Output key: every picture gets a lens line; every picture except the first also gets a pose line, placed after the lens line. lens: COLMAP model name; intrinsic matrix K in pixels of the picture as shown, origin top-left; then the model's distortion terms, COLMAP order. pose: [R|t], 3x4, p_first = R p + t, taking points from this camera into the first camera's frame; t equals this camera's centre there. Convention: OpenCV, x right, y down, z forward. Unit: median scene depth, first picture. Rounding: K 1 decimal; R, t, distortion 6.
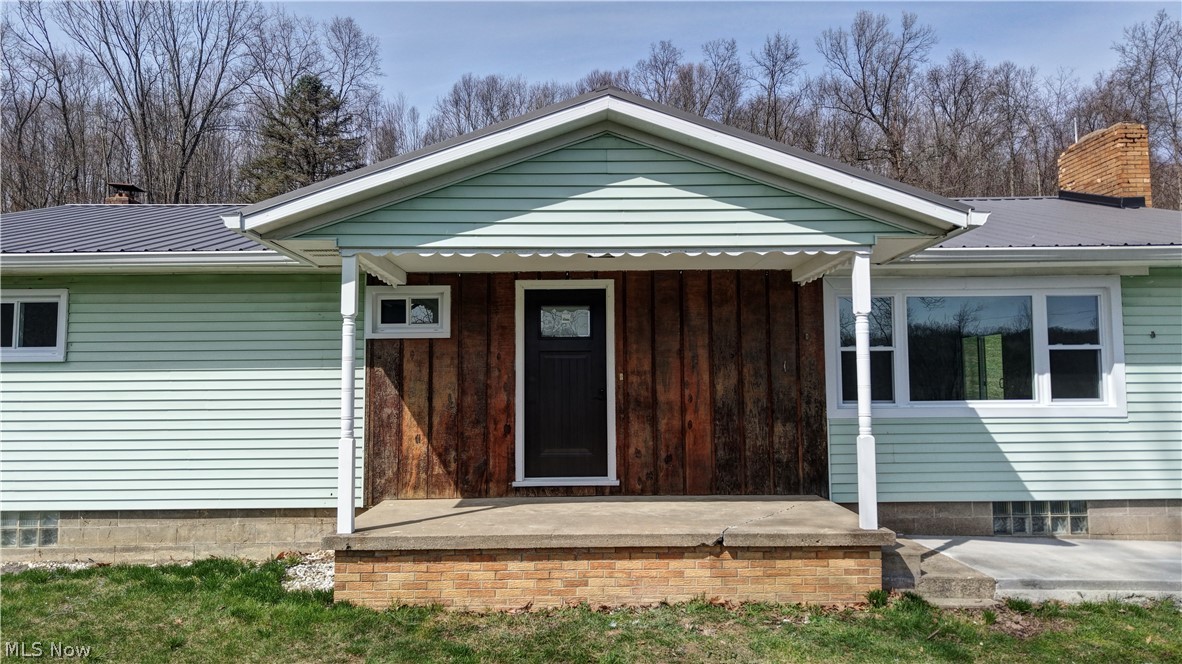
lens RADIAL K [[774.9, 0, 587.3], [0, 774.9, 334.5], [0, 0, 1]] dist [0.054780, -0.002153]
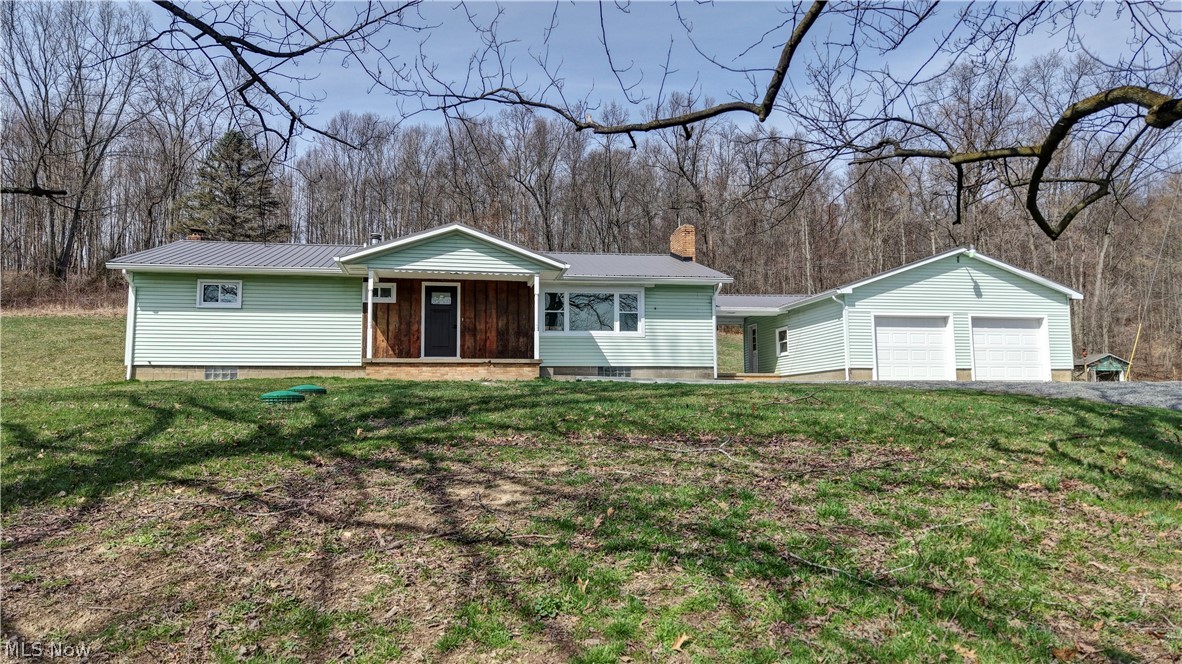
lens RADIAL K [[774.9, 0, 600.0], [0, 774.9, 335.6], [0, 0, 1]] dist [0.054780, -0.002153]
pose [[0.982562, 0.016438, 0.185205, 0.015085], [-0.010877, 0.999460, -0.031002, 0.186656], [-0.185615, 0.028446, 0.982211, -1.685153]]
